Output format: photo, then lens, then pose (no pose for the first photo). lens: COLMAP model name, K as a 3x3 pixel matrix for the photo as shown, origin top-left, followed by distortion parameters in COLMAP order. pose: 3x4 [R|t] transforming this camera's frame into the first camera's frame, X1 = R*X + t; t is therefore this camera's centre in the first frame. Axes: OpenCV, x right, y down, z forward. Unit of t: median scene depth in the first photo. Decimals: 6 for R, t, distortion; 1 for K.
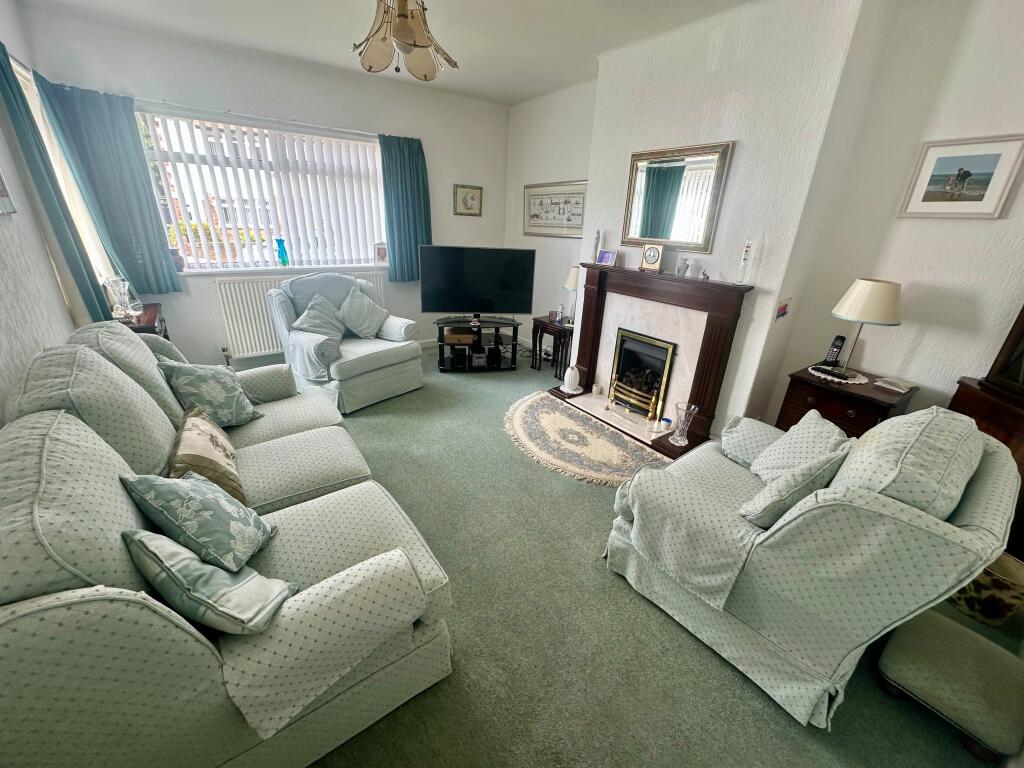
lens RADIAL K [[407.5, 0, 506.4], [0, 407.5, 378.9], [0, 0, 1]] dist [-0.005842, 0.000851]
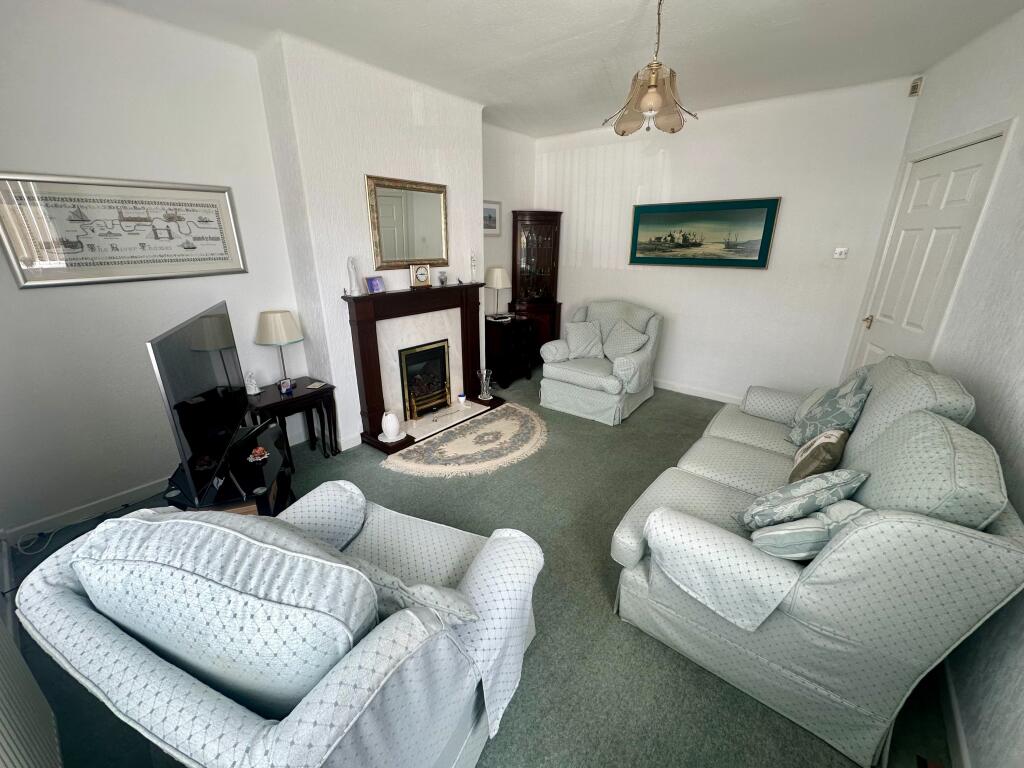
lens RADIAL K [[407.5, 0, 502.2], [0, 407.5, 383.6], [0, 0, 1]] dist [-0.005842, 0.000851]
pose [[-0.255701, -0.352463, 0.900215, -0.756087], [0.350198, 0.834161, 0.426072, -0.419292], [-0.901099, 0.424200, -0.089864, 0.956884]]
